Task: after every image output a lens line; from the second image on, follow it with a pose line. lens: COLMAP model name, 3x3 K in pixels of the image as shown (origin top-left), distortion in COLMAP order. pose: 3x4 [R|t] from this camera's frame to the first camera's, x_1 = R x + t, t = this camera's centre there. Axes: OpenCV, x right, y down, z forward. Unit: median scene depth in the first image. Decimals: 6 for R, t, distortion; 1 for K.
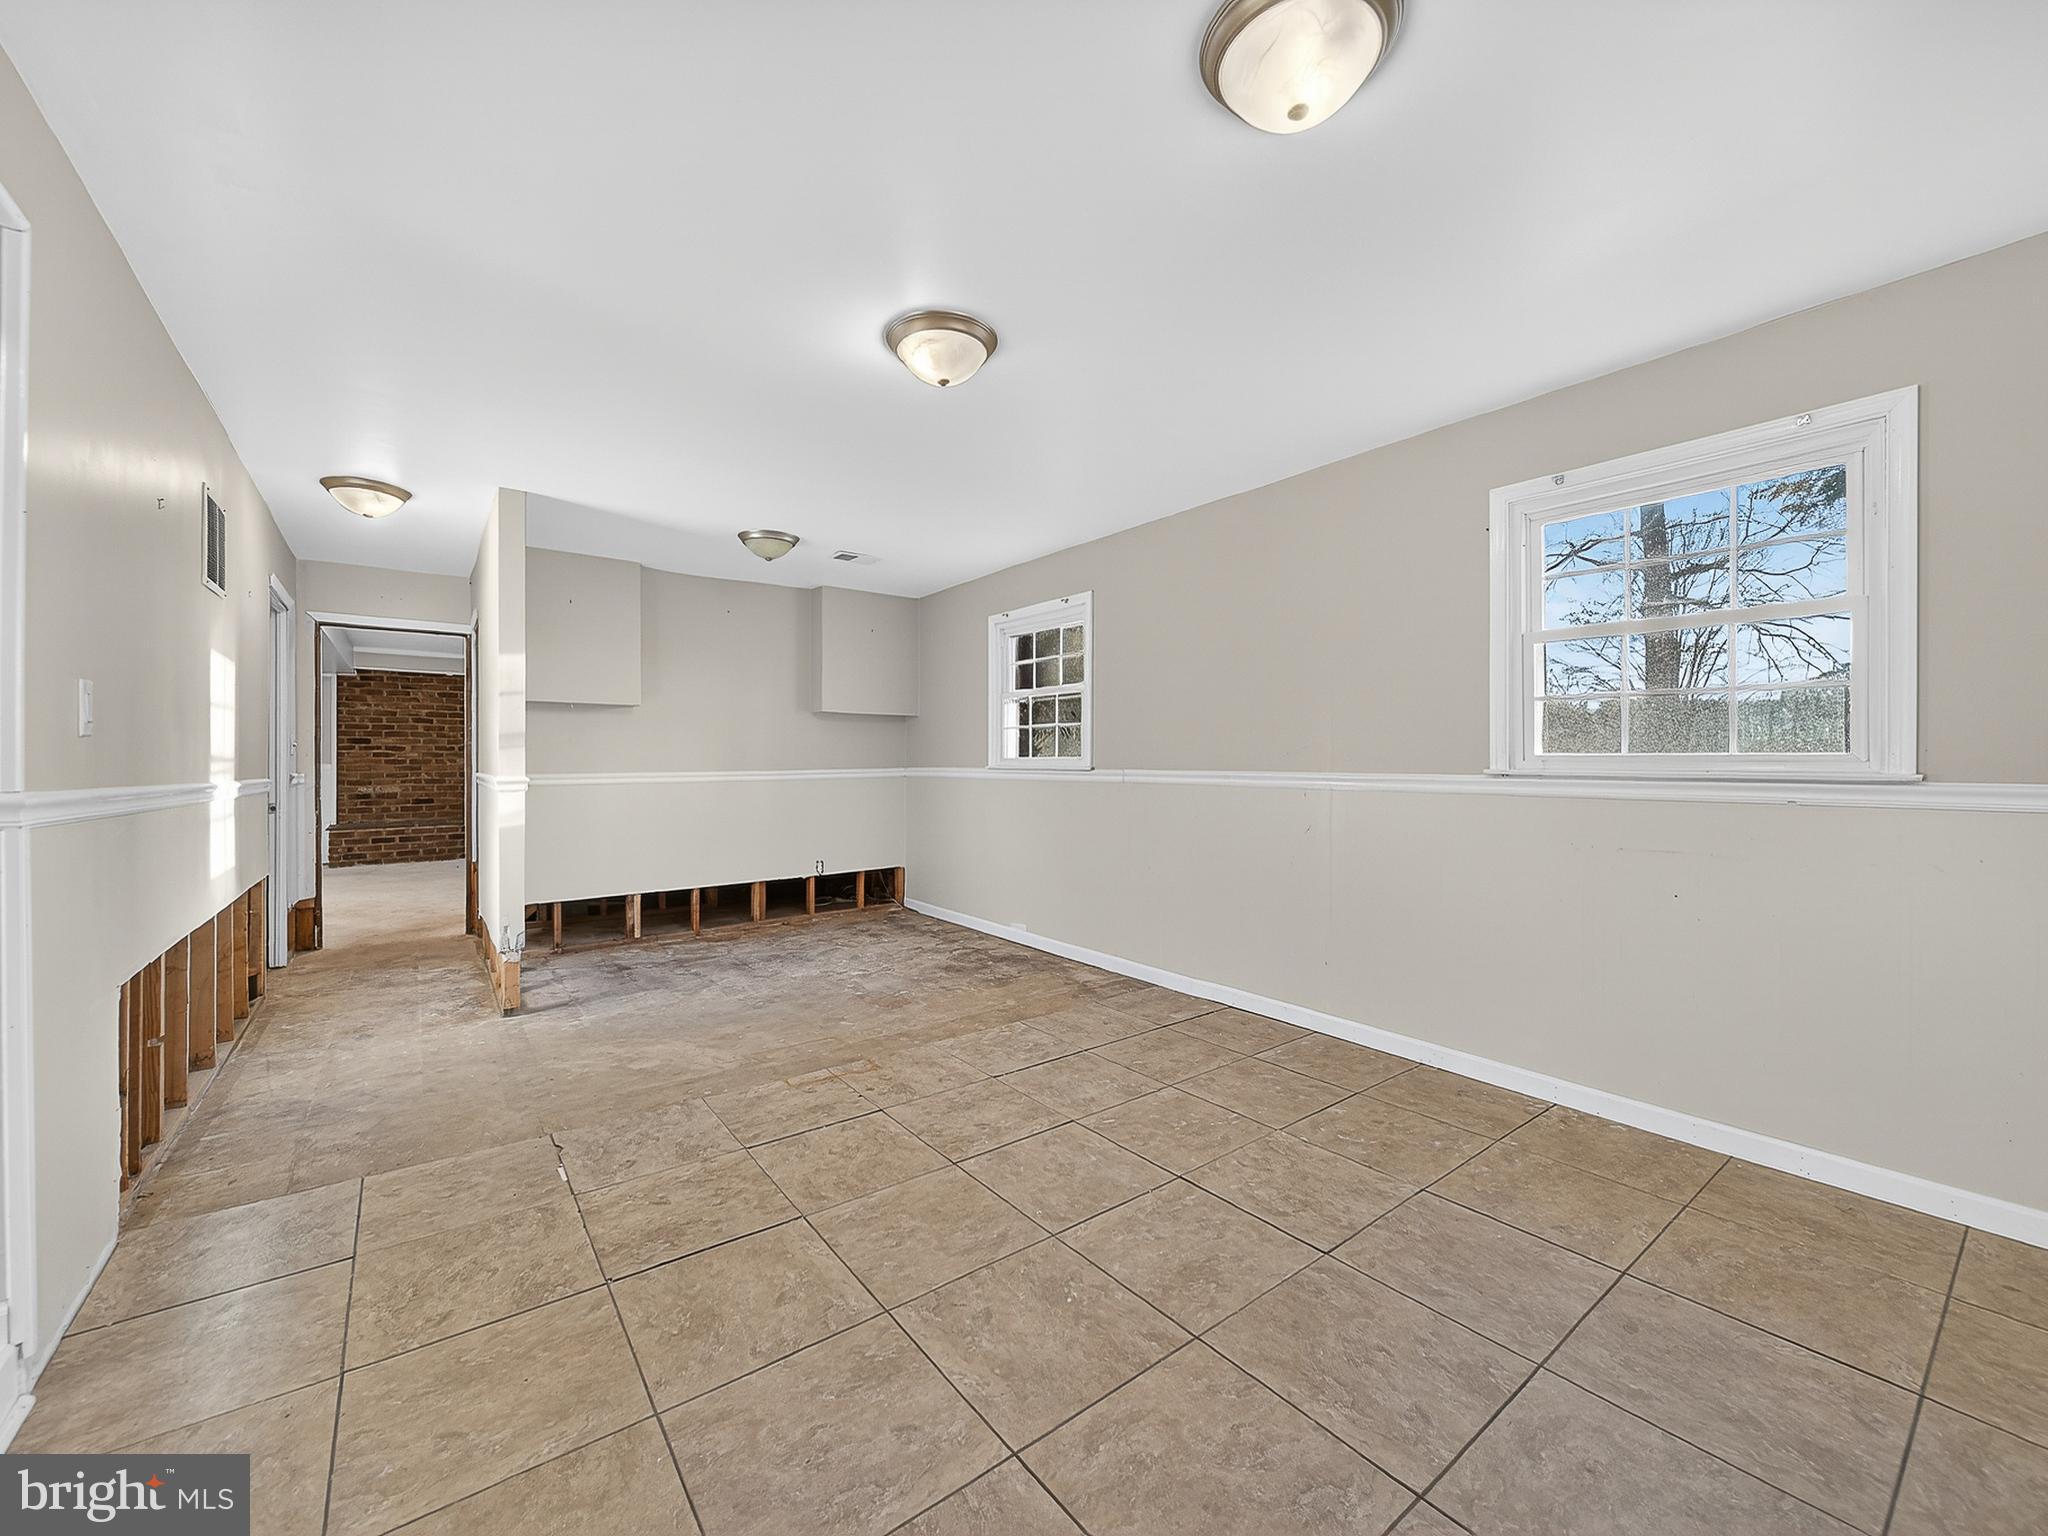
lens RADIAL K [[815.1, 0, 1025.3], [0, 815.1, 781.2], [0, 0, 1]] dist [-0.000383, -0.000234]
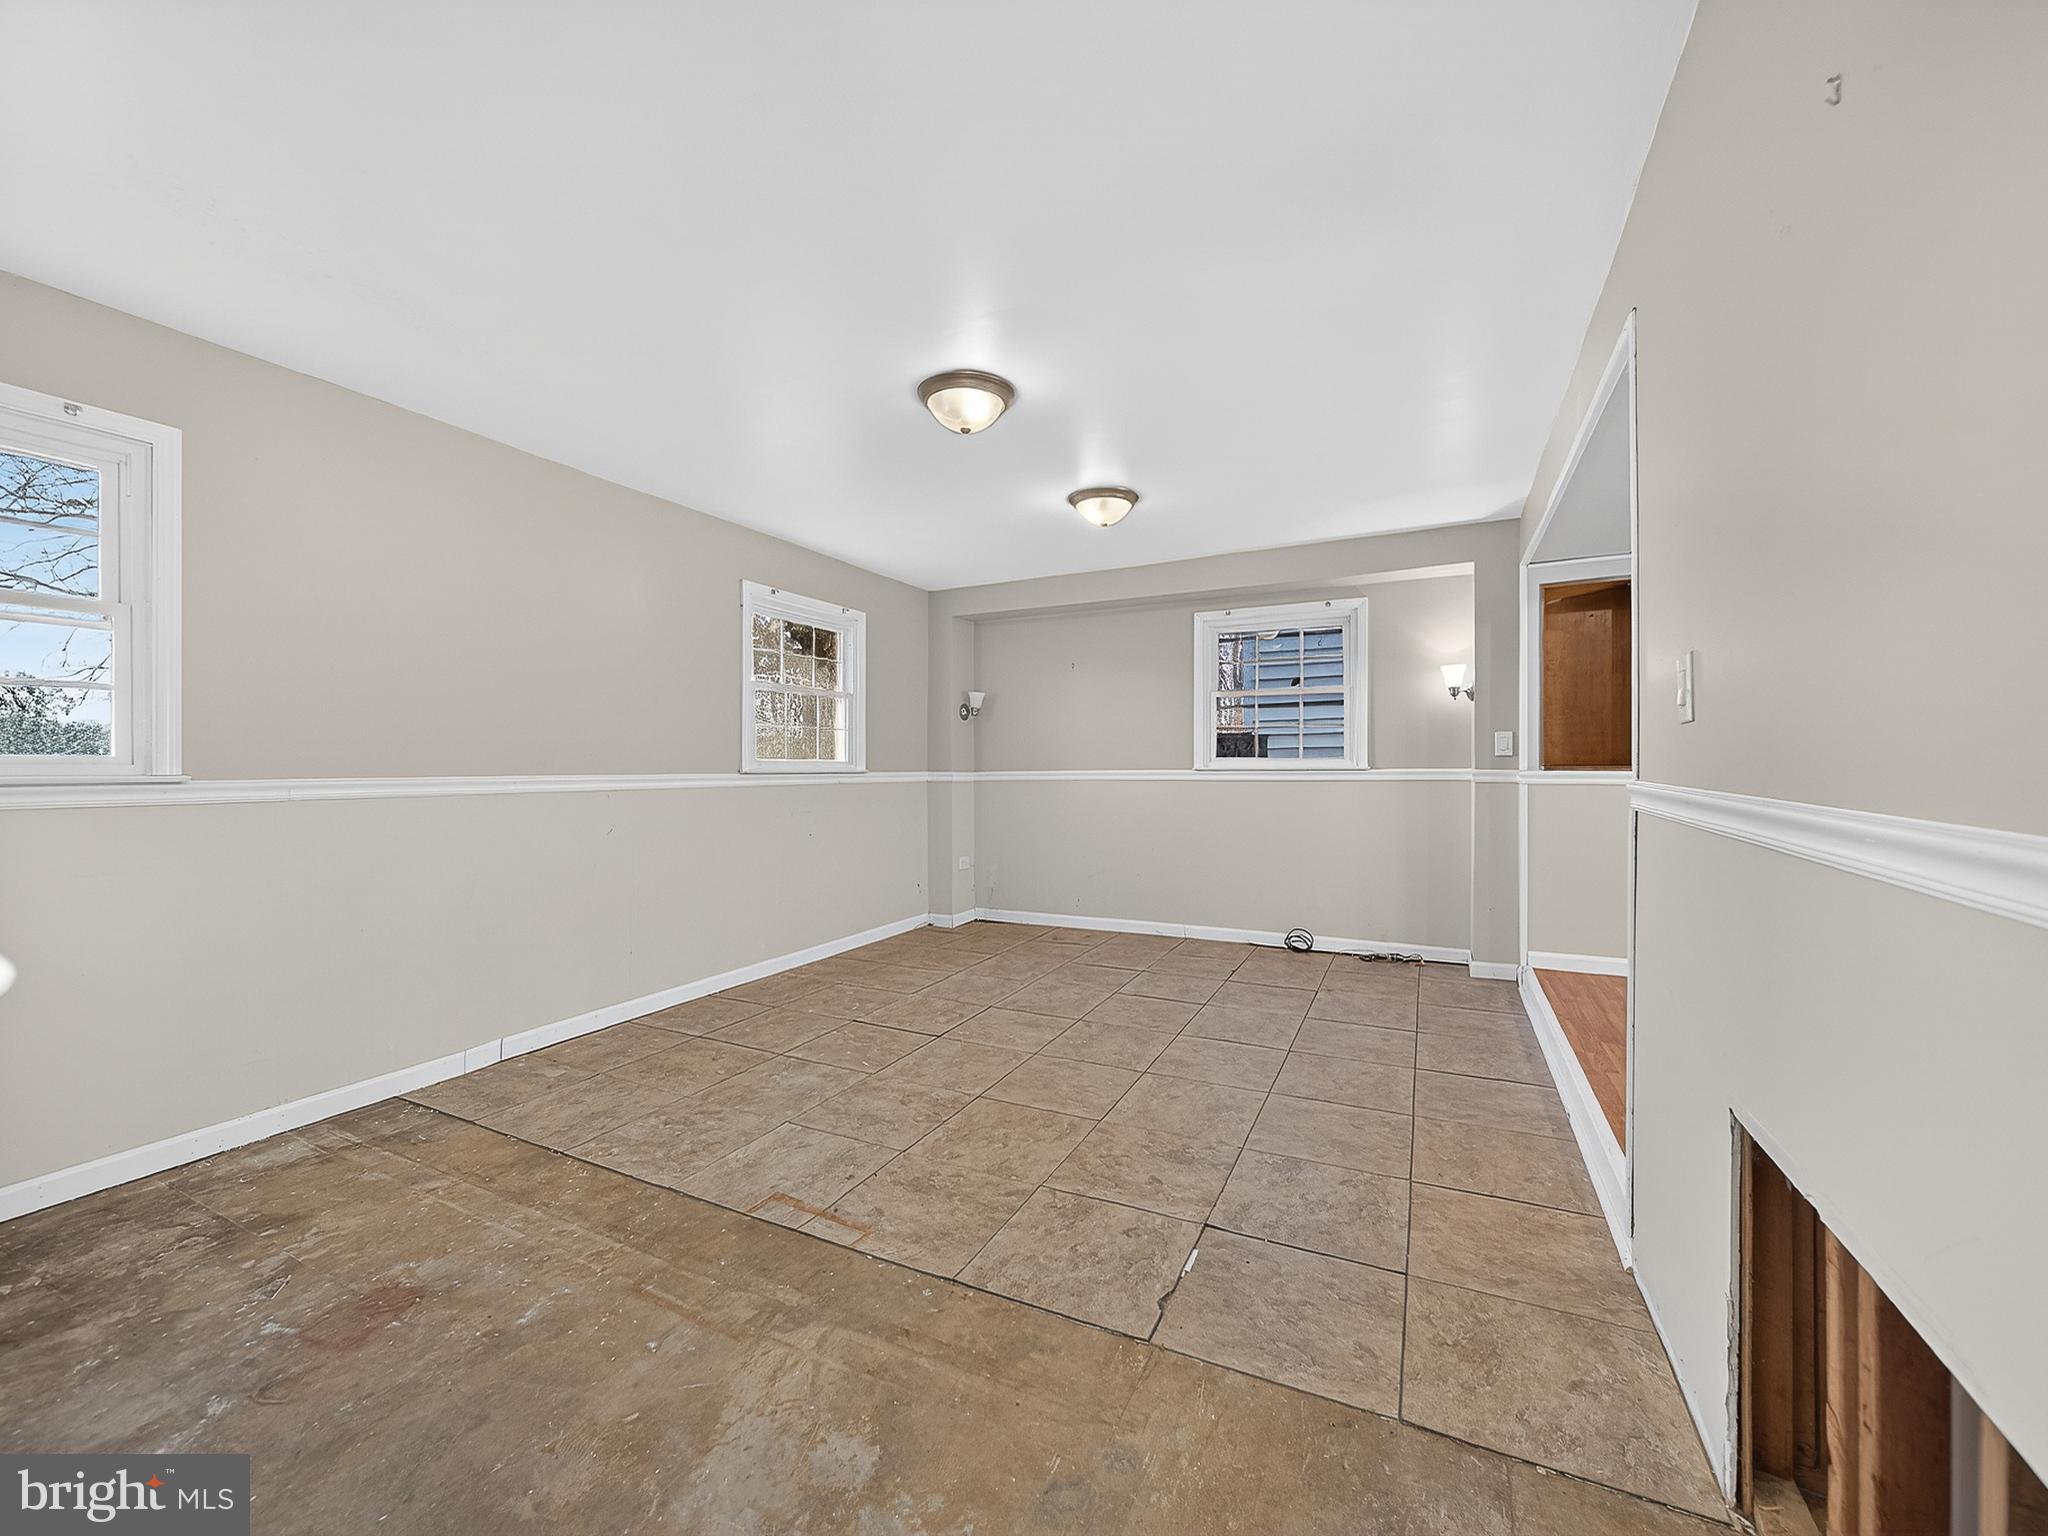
lens RADIAL K [[815.1, 0, 1020.6], [0, 815.1, 760.0], [0, 0, 1]] dist [-0.000383, -0.000234]
pose [[-0.443516, 0.011098, 0.896198, -0.801656], [0.027875, 0.999610, 0.001416, -0.018510], [-0.895833, 0.025610, -0.443652, 0.978882]]
